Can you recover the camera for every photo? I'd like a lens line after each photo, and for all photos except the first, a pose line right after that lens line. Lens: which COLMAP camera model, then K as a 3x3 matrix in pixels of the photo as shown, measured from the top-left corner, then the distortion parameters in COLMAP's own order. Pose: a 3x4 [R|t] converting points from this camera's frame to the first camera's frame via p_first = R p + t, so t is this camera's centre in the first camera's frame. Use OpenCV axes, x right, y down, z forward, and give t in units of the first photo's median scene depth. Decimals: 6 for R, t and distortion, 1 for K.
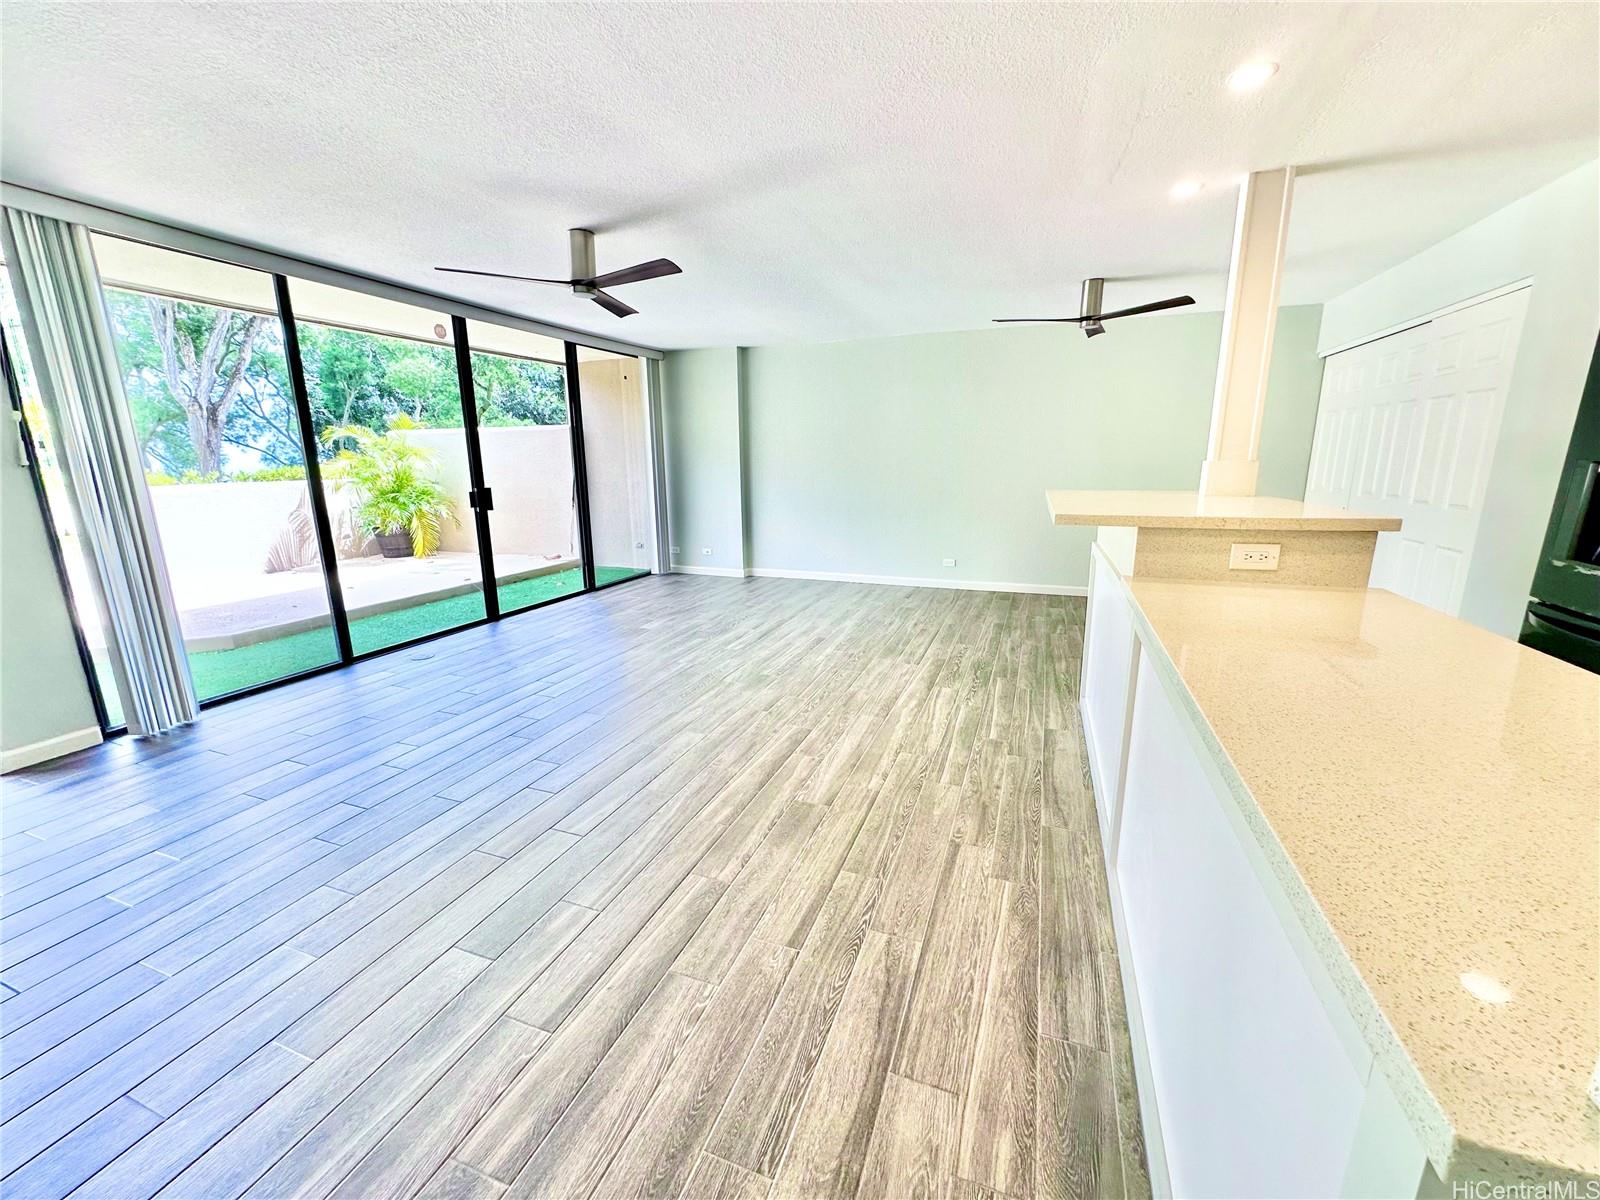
lens RADIAL K [[640.3, 0, 801.2], [0, 640.3, 598.1], [0, 0, 1]] dist [-0.000501, 0.000308]
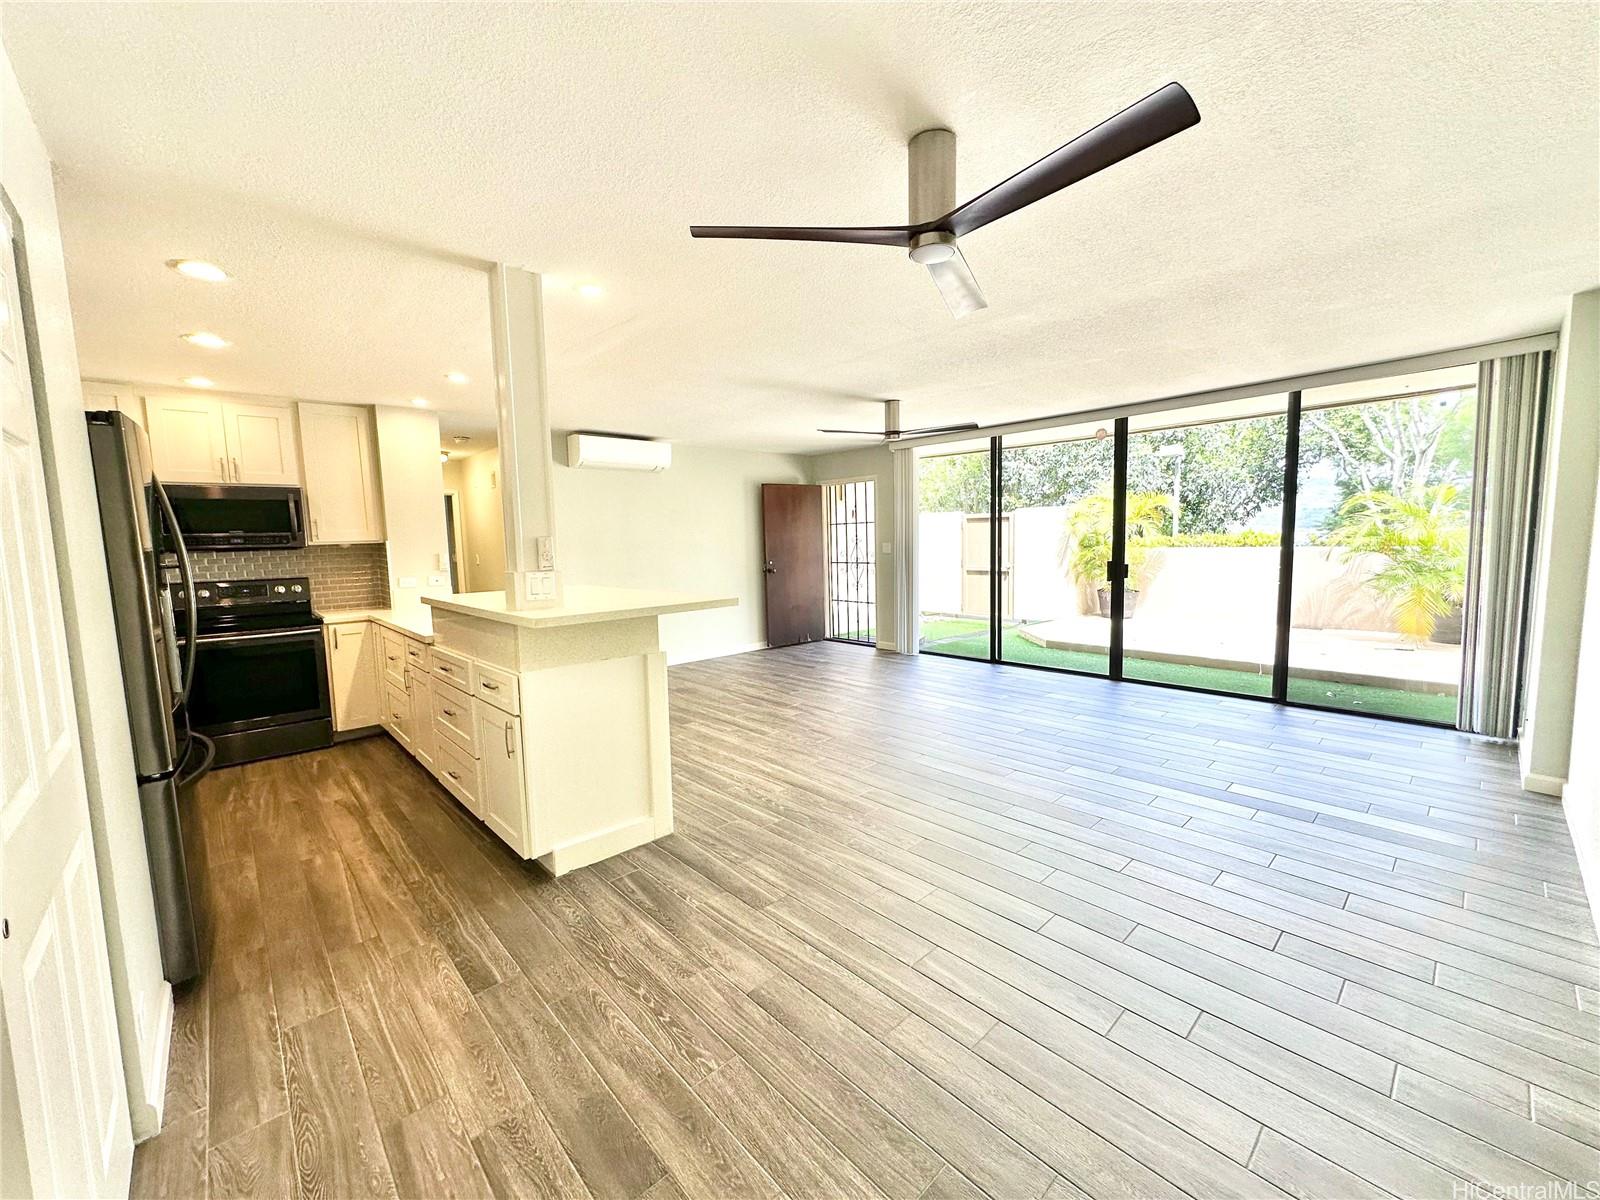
lens RADIAL K [[640.3, 0, 801.2], [0, 640.3, 598.1], [0, 0, 1]] dist [-0.000501, 0.000308]
pose [[-0.452803, 0.102357, -0.885716, 0.894491], [-0.167109, 0.966042, 0.197070, -0.285570], [0.875811, 0.237245, -0.420322, 1.177345]]
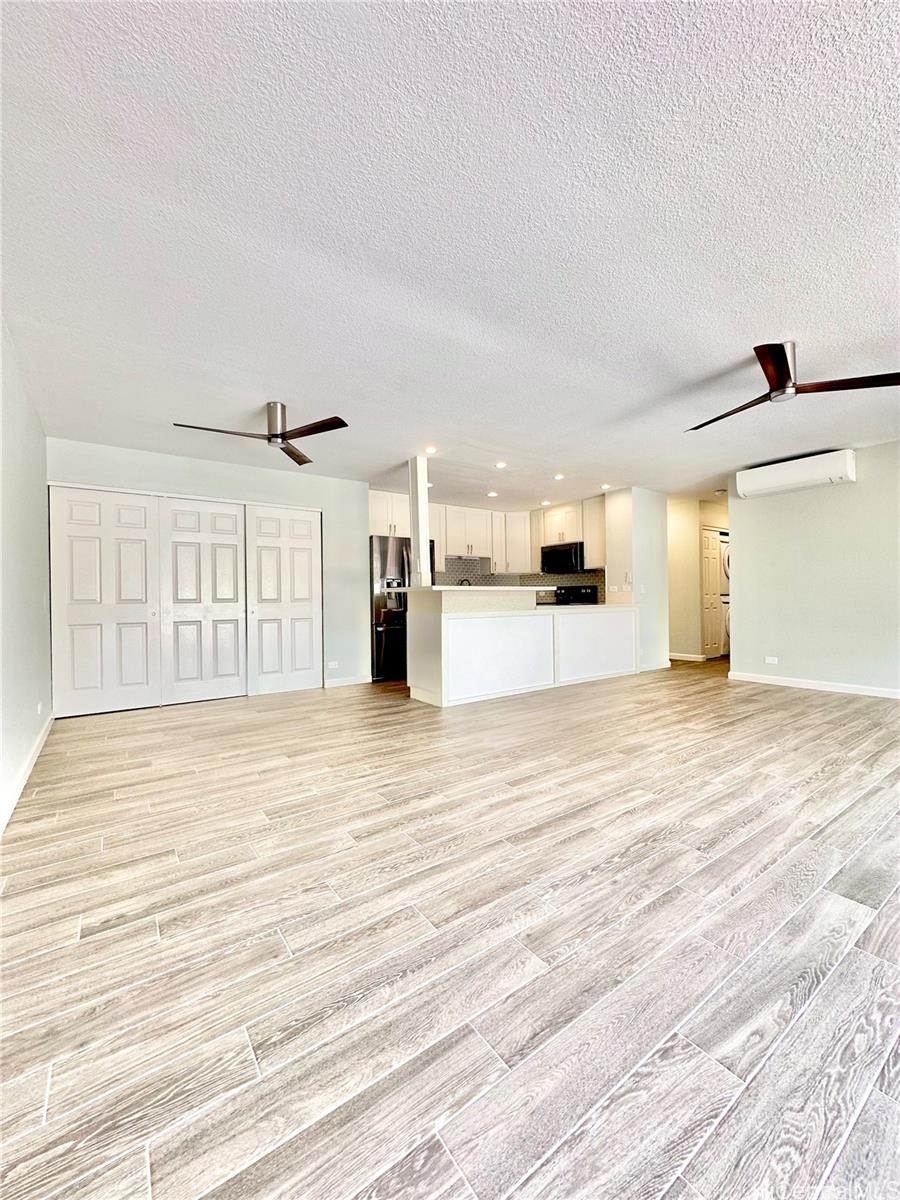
lens RADIAL K [[480.2, 0, 450.0], [0, 480.2, 600.0], [0, 0, 1]] dist [-0.000501, 0.000308]
pose [[-0.828316, 0.019948, 0.559905, -0.244883], [0.142743, 0.973900, 0.176475, -0.276358], [-0.541772, 0.226099, -0.809545, 1.596989]]
